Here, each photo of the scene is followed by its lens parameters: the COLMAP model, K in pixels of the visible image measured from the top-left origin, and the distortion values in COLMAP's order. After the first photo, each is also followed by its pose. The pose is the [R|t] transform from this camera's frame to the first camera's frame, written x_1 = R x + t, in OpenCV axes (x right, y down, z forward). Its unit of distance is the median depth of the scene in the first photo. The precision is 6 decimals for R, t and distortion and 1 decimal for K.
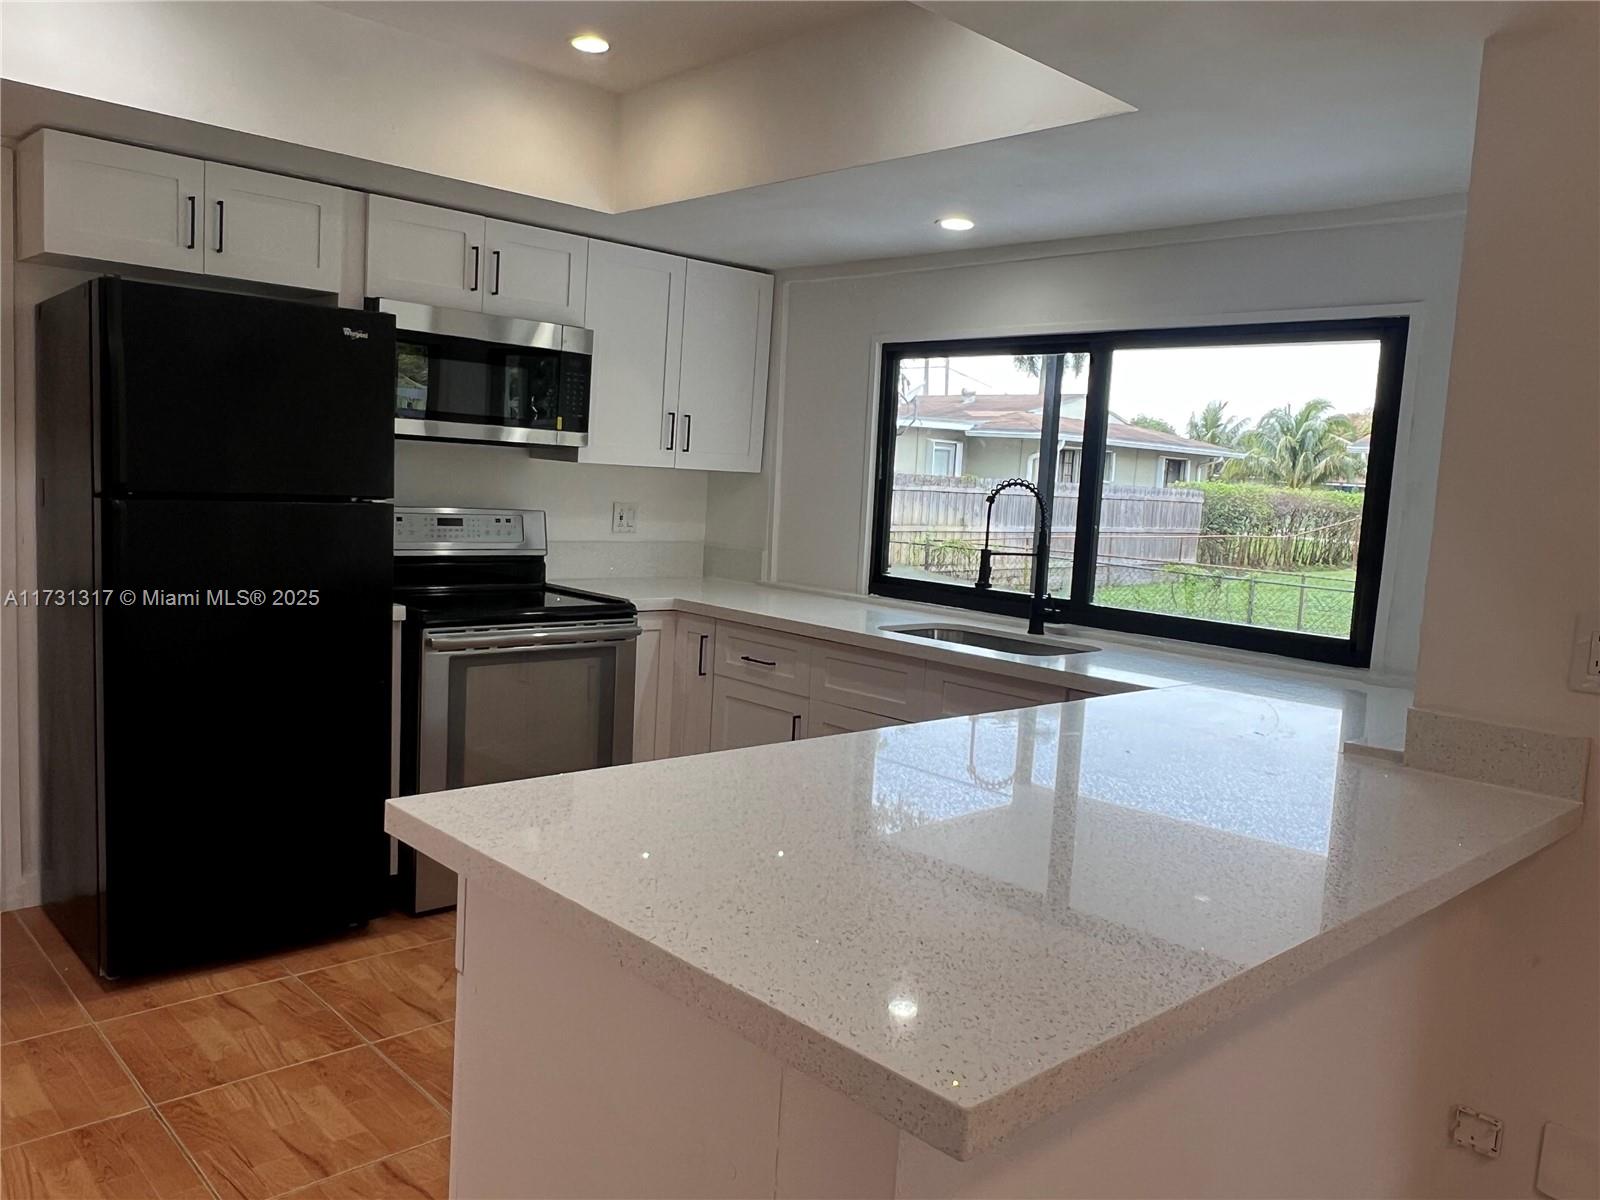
lens RADIAL K [[1206.6, 0, 794.3], [0, 1206.6, 593.9], [0, 0, 1]] dist [0.005656, -0.005297]
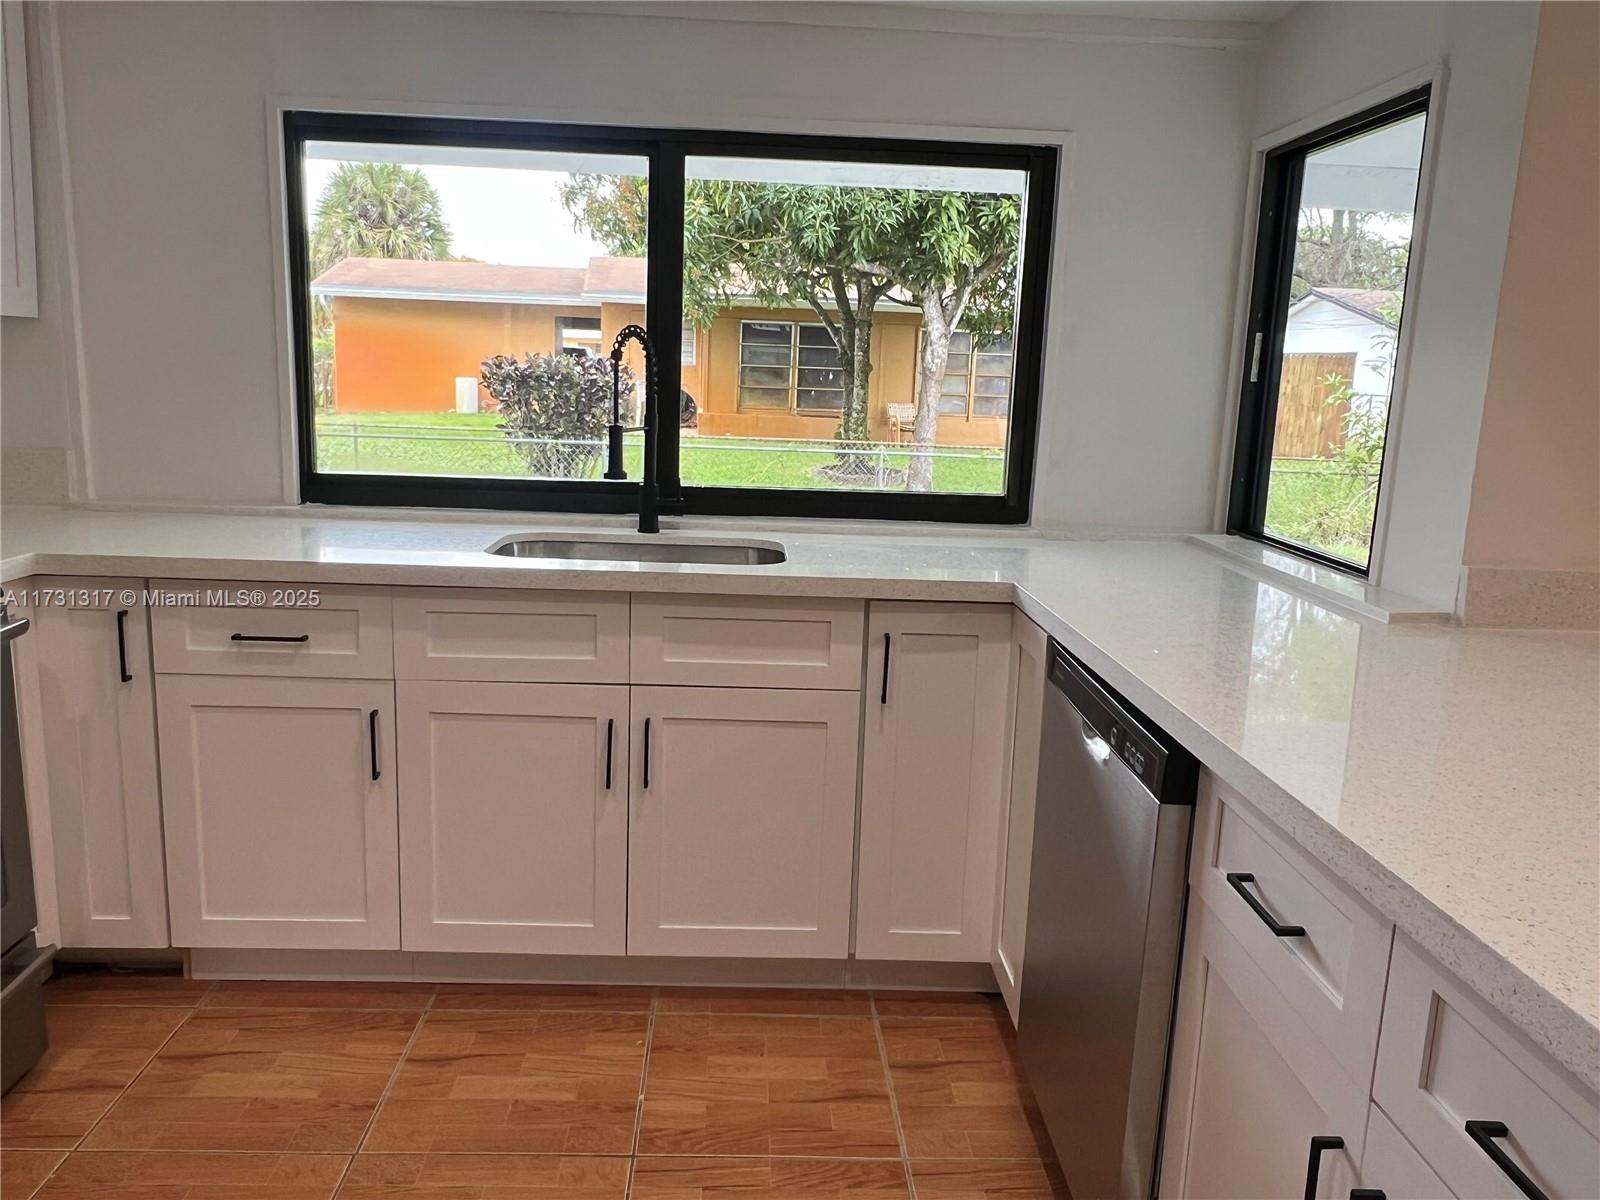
lens RADIAL K [[1206.6, 0, 784.5], [0, 1206.6, 591.4], [0, 0, 1]] dist [0.005656, -0.005297]
pose [[0.658993, -0.170055, 0.732673, -0.318796], [0.076812, 0.984229, 0.159355, -0.046486], [-0.748217, -0.048736, 0.661662, 0.440318]]
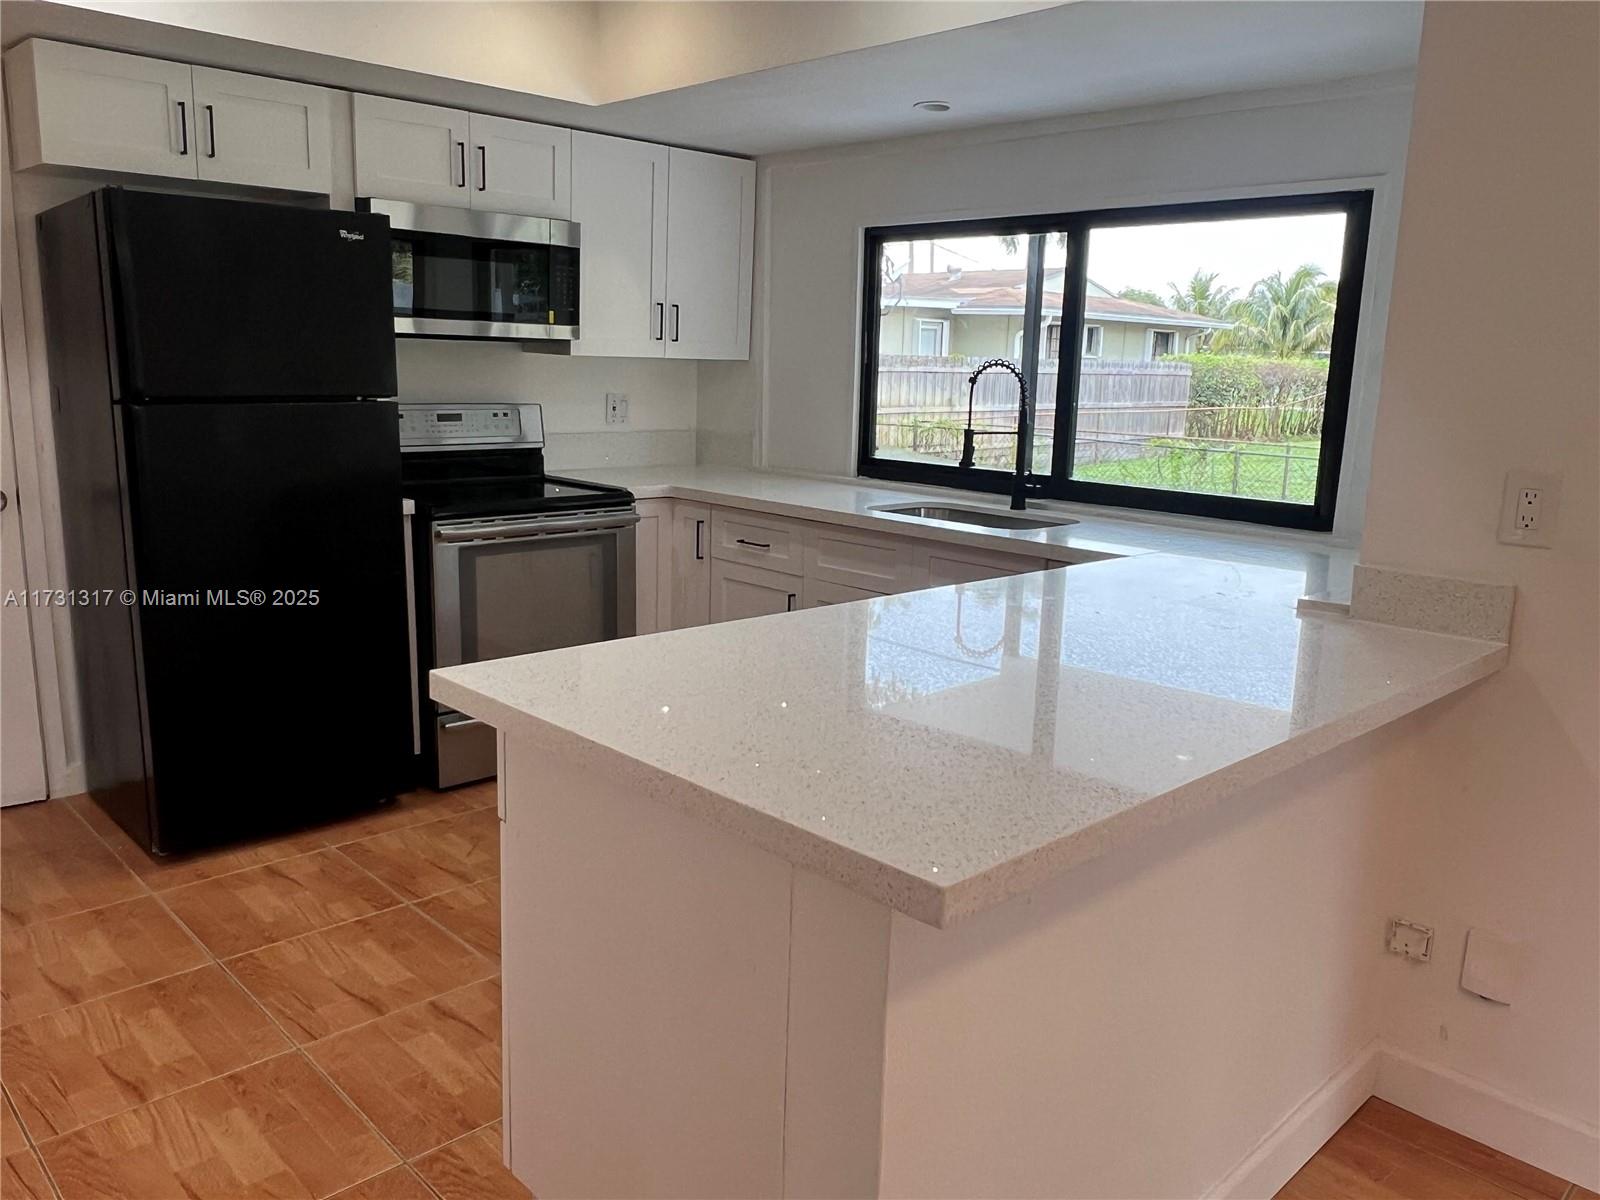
lens RADIAL K [[1206.6, 0, 792.0], [0, 1206.6, 590.0], [0, 0, 1]] dist [0.005656, -0.005297]
pose [[0.999540, -0.030023, 0.004198, -0.002046], [0.029516, 0.995401, 0.091141, 0.001677], [-0.006915, -0.090975, 0.995829, -0.046924]]
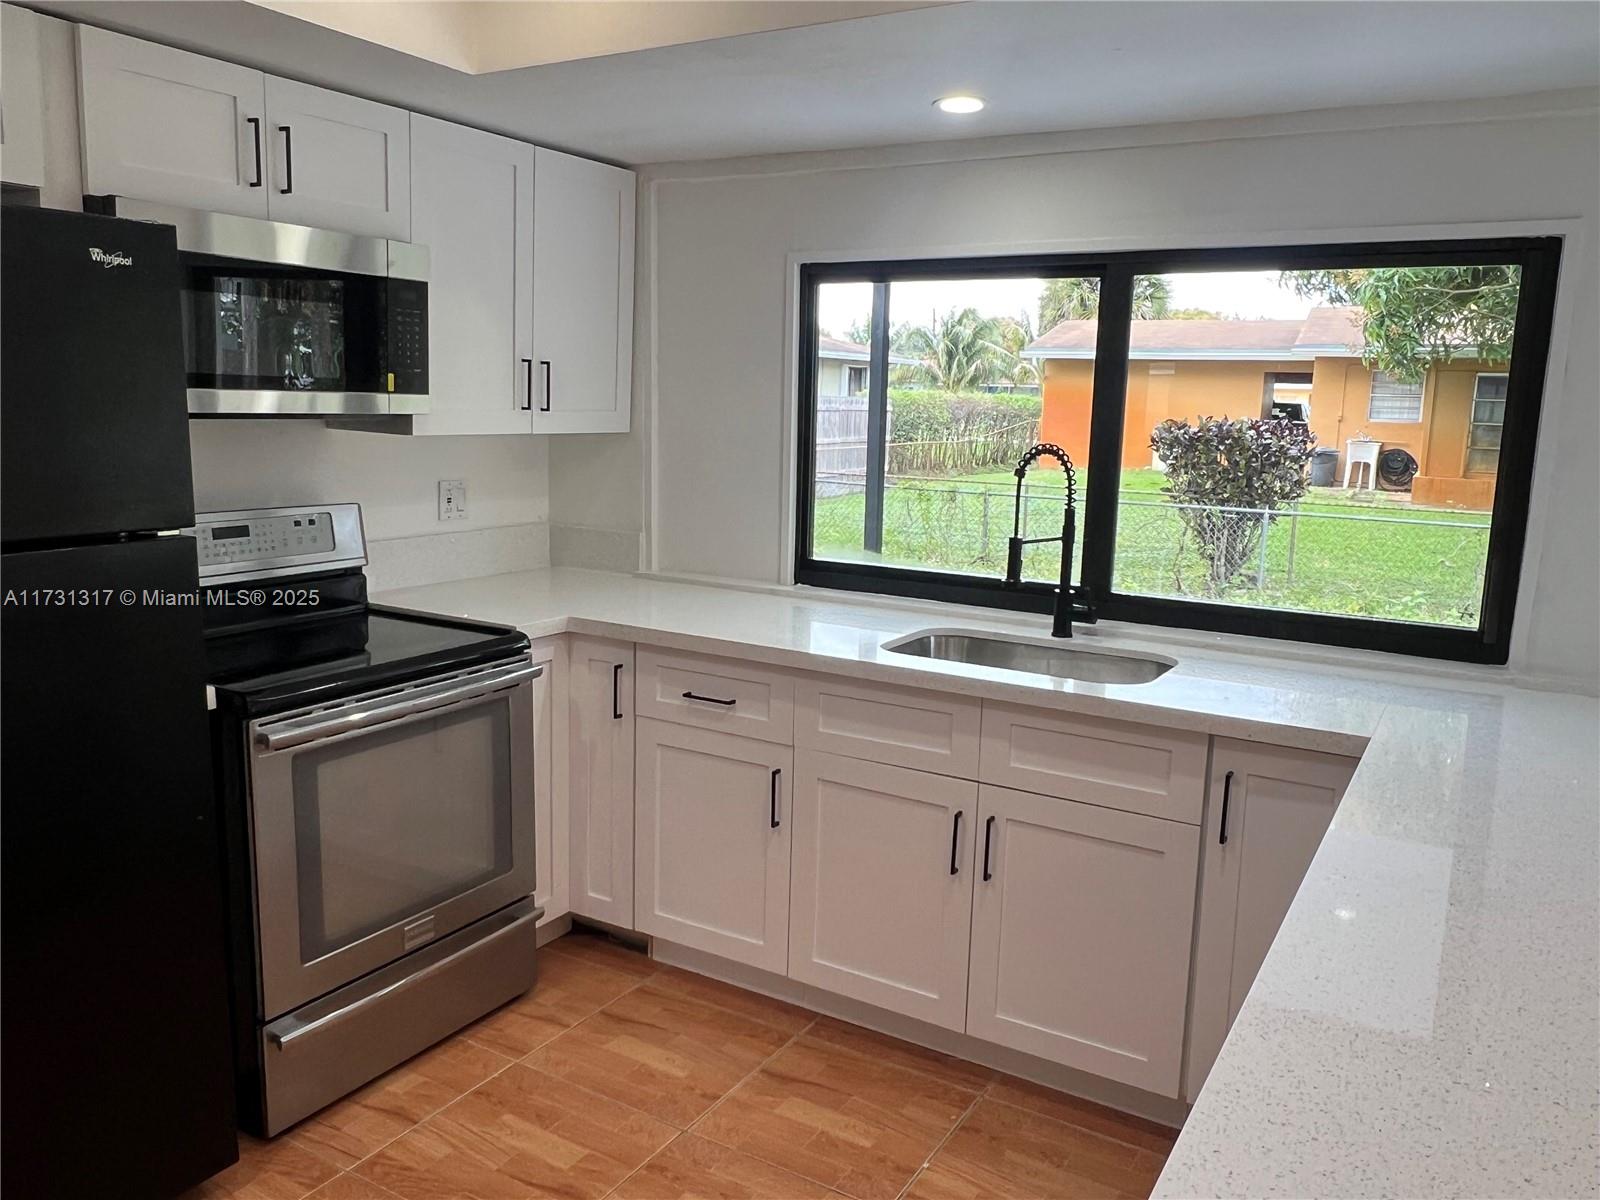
lens RADIAL K [[1206.6, 0, 788.1], [0, 1206.6, 590.0], [0, 0, 1]] dist [0.005656, -0.005297]
pose [[0.961555, -0.073960, 0.264466, -0.187869], [0.055043, 0.995413, 0.078247, -0.072002], [-0.269040, -0.060681, 0.961215, 0.292082]]
